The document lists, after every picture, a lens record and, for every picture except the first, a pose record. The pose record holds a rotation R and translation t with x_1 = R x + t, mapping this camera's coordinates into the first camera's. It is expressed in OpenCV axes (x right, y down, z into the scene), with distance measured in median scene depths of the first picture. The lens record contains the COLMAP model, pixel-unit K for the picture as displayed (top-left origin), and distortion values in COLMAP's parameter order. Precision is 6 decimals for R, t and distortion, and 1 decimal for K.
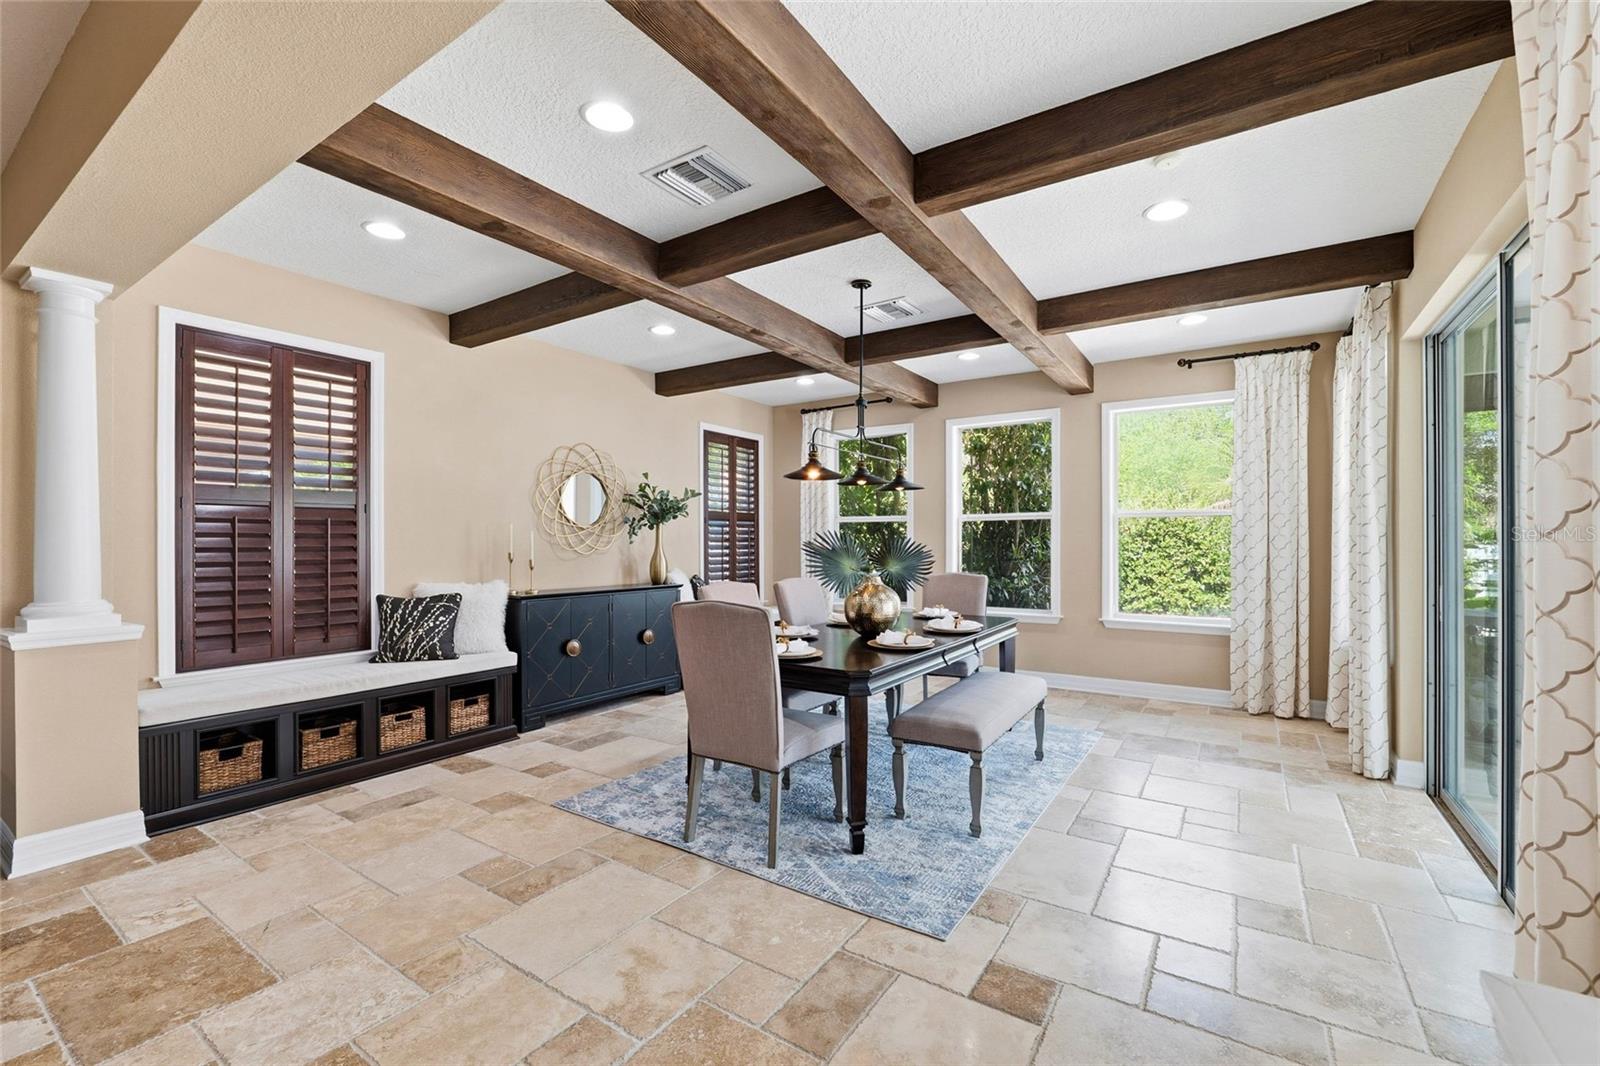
lens RADIAL K [[670.8, 0, 803.4], [0, 670.8, 538.4], [0, 0, 1]] dist [-0.012108, -0.000136]
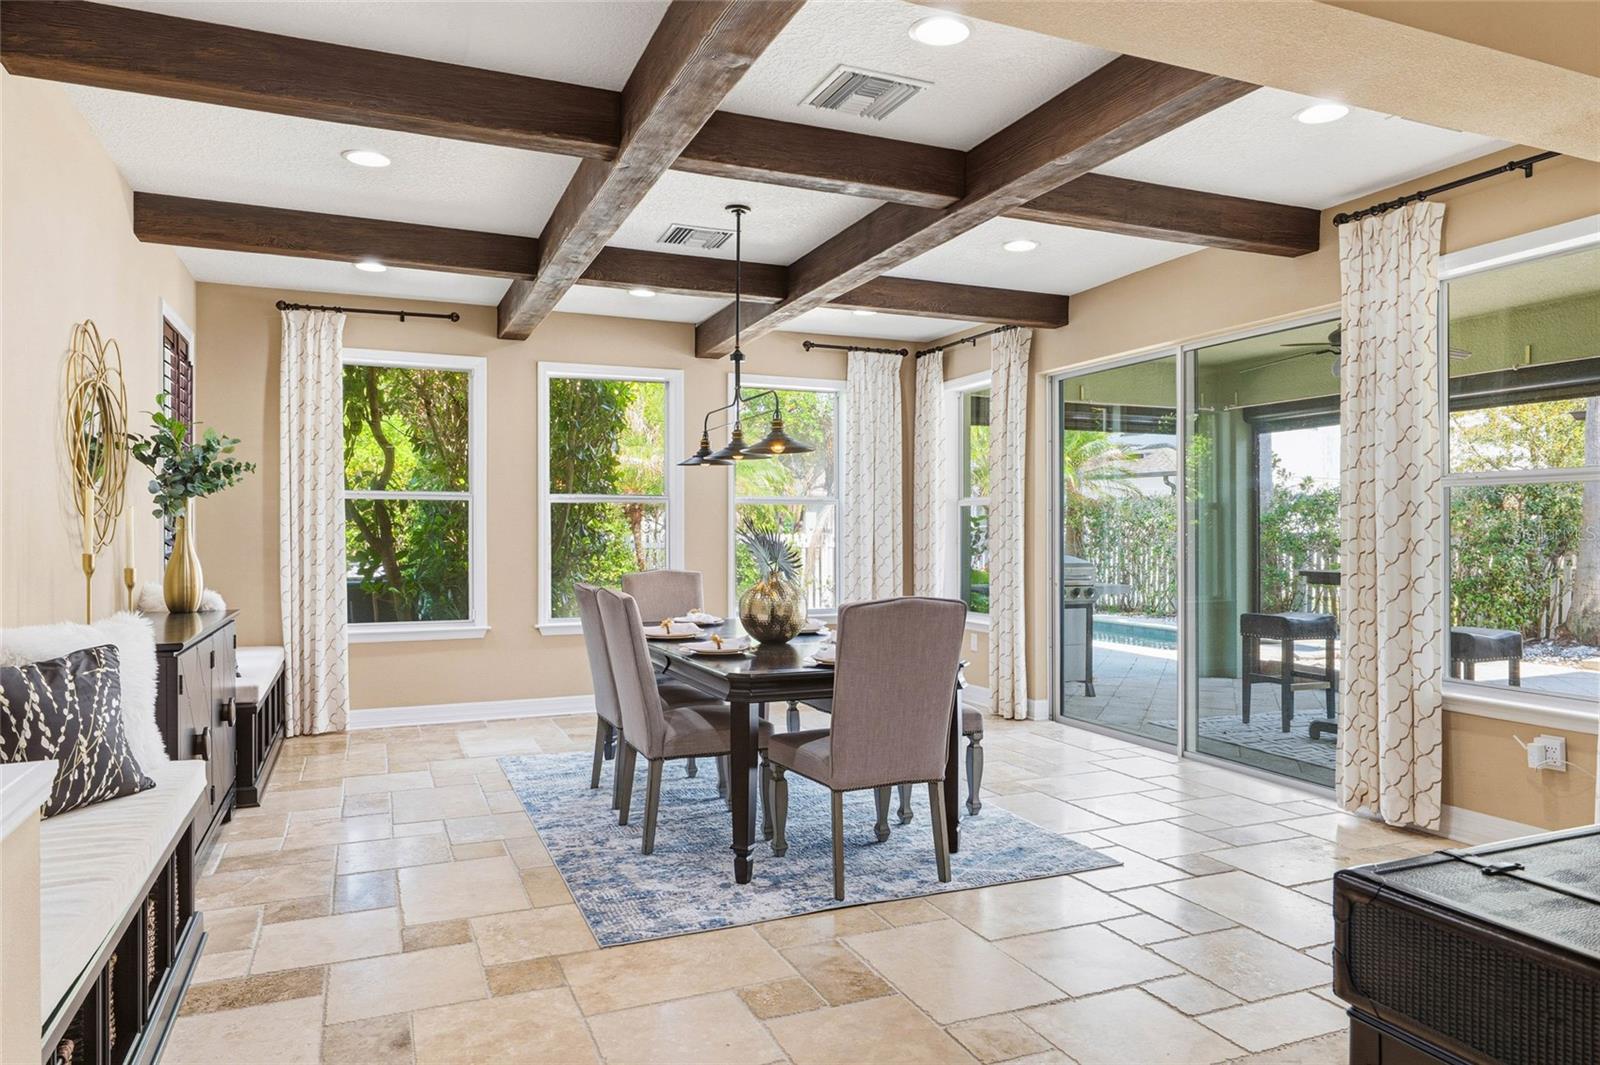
lens RADIAL K [[1019.7, 0, 800.0], [0, 1019.7, 532.5], [0, 0, 1]] dist [0.002703, 0.000623]
pose [[0.552728, -0.000321, 0.833362, -0.890169], [-0.003352, 0.999991, 0.002608, 0.004631], [-0.833355, -0.004235, 0.552722, 0.262085]]
